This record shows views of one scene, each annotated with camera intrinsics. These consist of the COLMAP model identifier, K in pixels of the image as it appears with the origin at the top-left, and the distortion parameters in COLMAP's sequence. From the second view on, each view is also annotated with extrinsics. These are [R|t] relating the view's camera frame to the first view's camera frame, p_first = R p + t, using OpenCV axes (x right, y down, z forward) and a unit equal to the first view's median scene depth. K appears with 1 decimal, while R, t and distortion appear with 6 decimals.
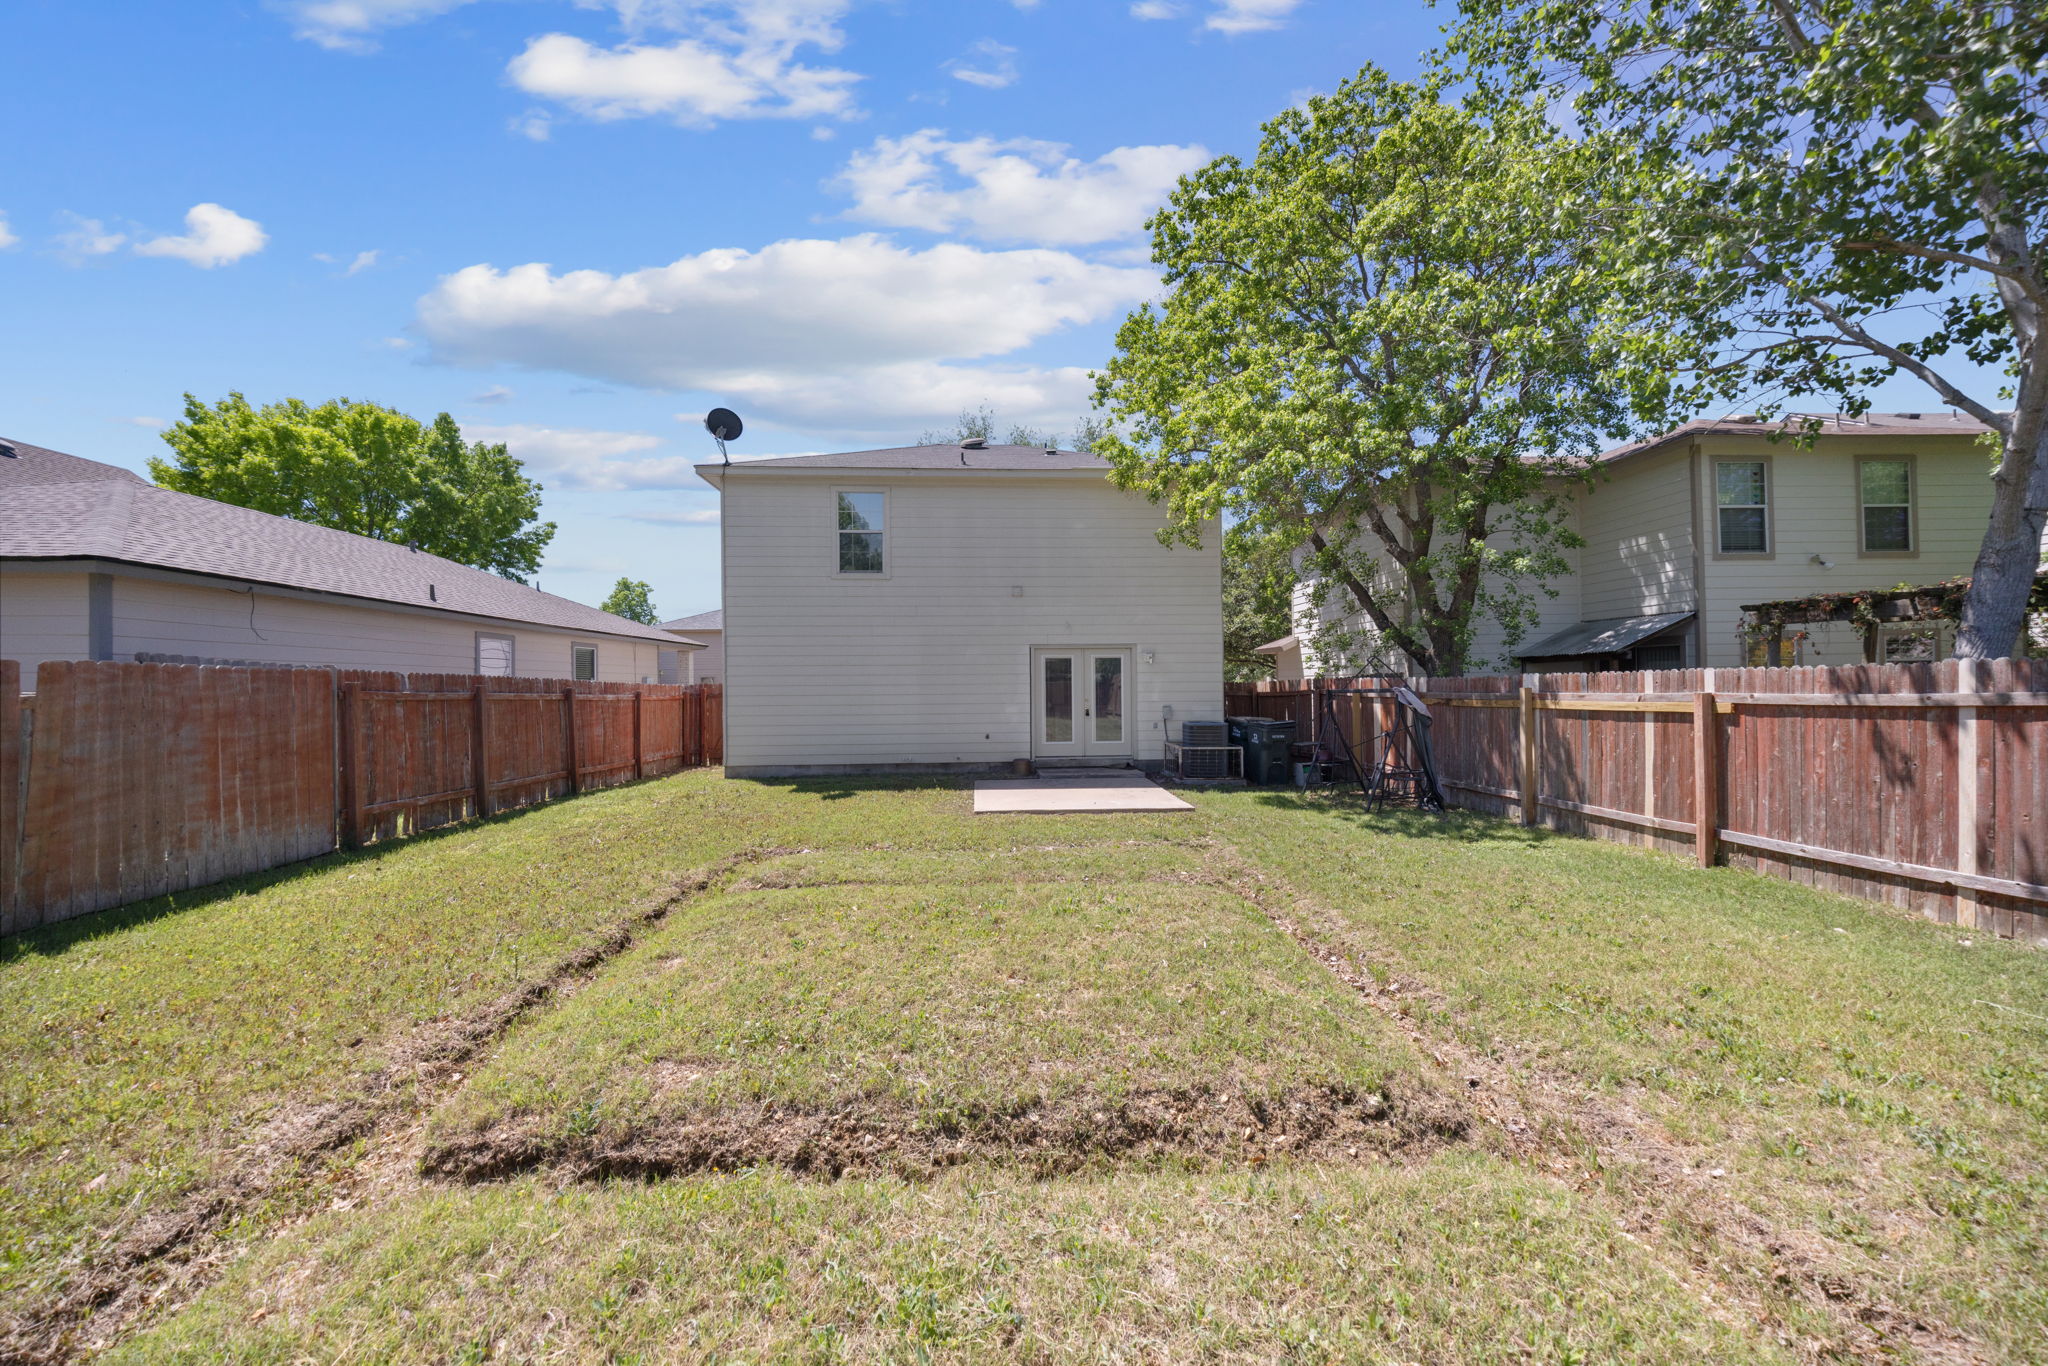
lens RADIAL K [[760.6, 0, 1024.0], [0, 760.6, 683.0], [0, 0, 1]] dist [-0.012670, -0.000023]
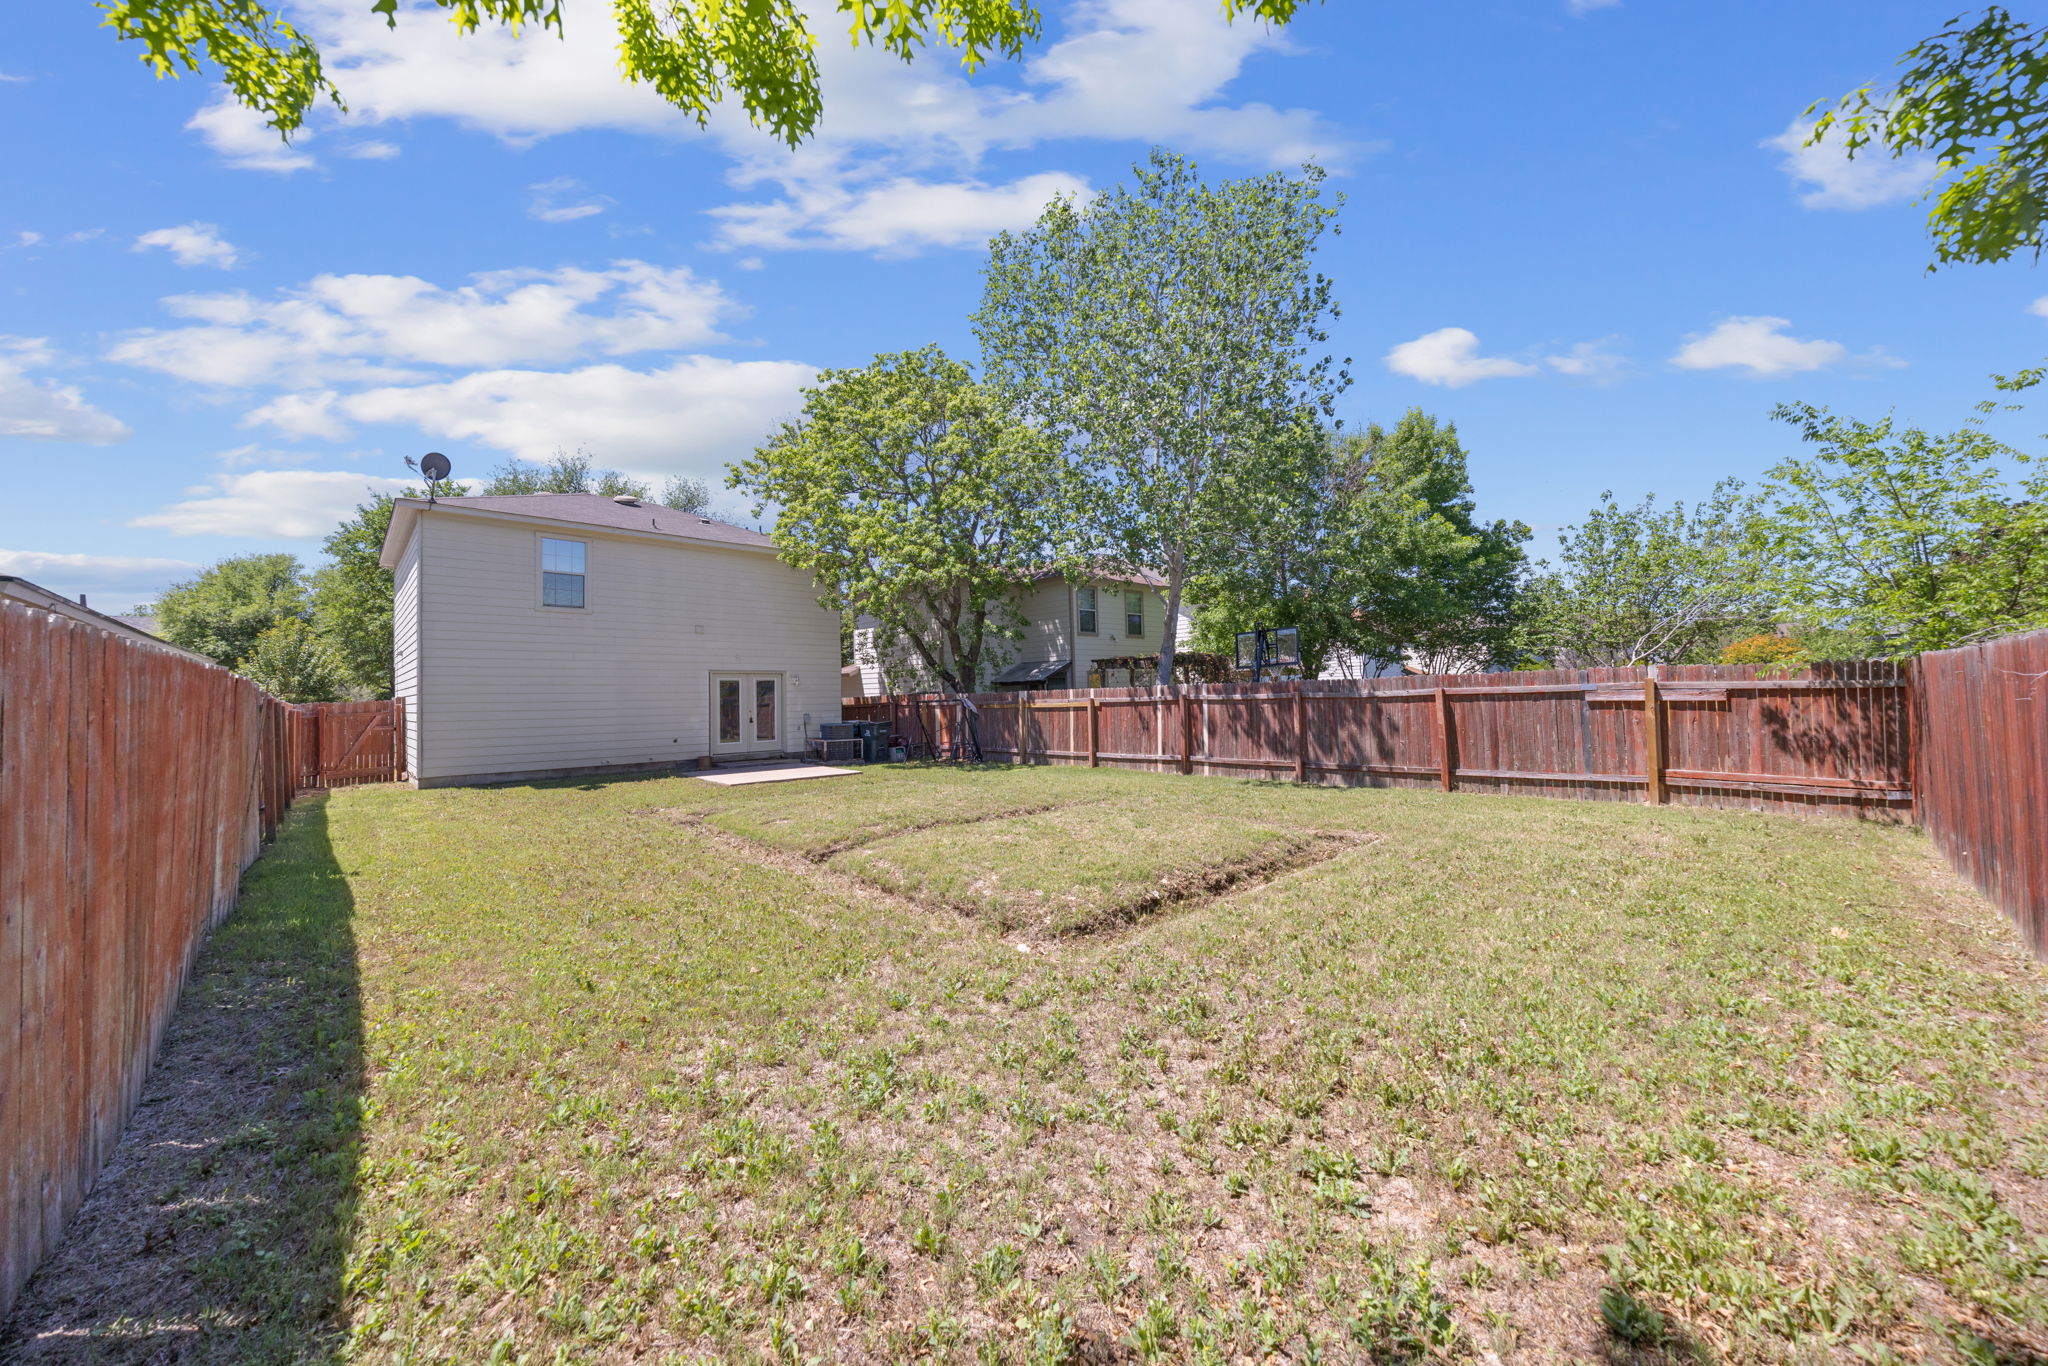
lens RADIAL K [[798.0, 0, 1024.4], [0, 798.0, 675.4], [0, 0, 1]] dist [-0.000643, -0.000440]
pose [[0.743139, 0.013229, 0.669006, -0.664584], [0.010755, 0.999439, -0.031709, 0.011891], [-0.669051, 0.030759, 0.742580, -0.529384]]
